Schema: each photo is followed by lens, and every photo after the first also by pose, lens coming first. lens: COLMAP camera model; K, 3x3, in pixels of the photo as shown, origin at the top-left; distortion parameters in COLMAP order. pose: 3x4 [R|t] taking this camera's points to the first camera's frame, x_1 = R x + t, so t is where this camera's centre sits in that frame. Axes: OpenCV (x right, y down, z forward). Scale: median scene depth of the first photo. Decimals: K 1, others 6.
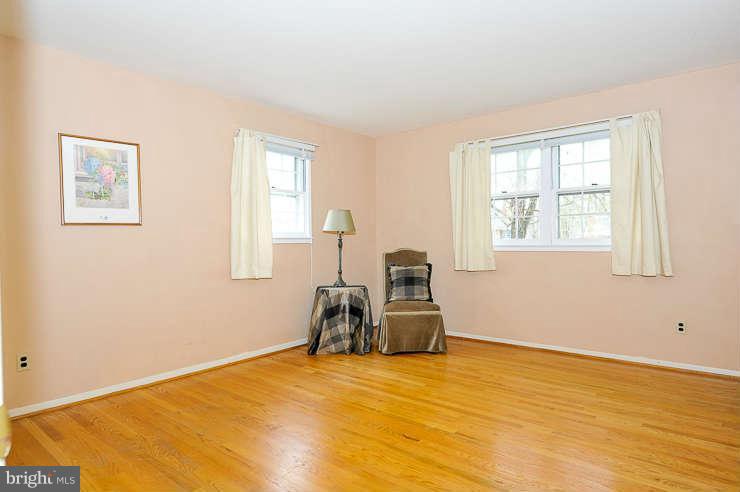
lens RADIAL K [[422.2, 0, 370.0], [0, 422.2, 246.0], [0, 0, 1]] dist [-0.000709, -0.000079]
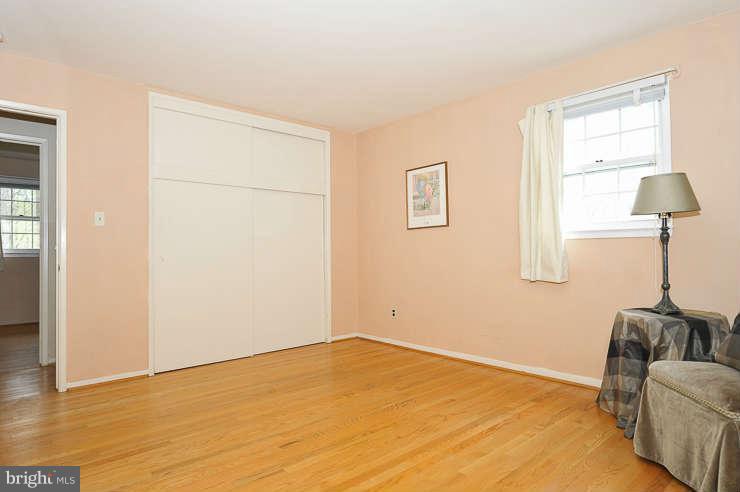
lens RADIAL K [[422.2, 0, 370.0], [0, 422.2, 246.0], [0, 0, 1]] dist [-0.000709, -0.000079]
pose [[-0.119892, -0.009281, -0.992744, 0.658407], [-0.005691, 0.999946, -0.008661, 0.019172], [0.992771, 0.004611, -0.119939, 0.852211]]
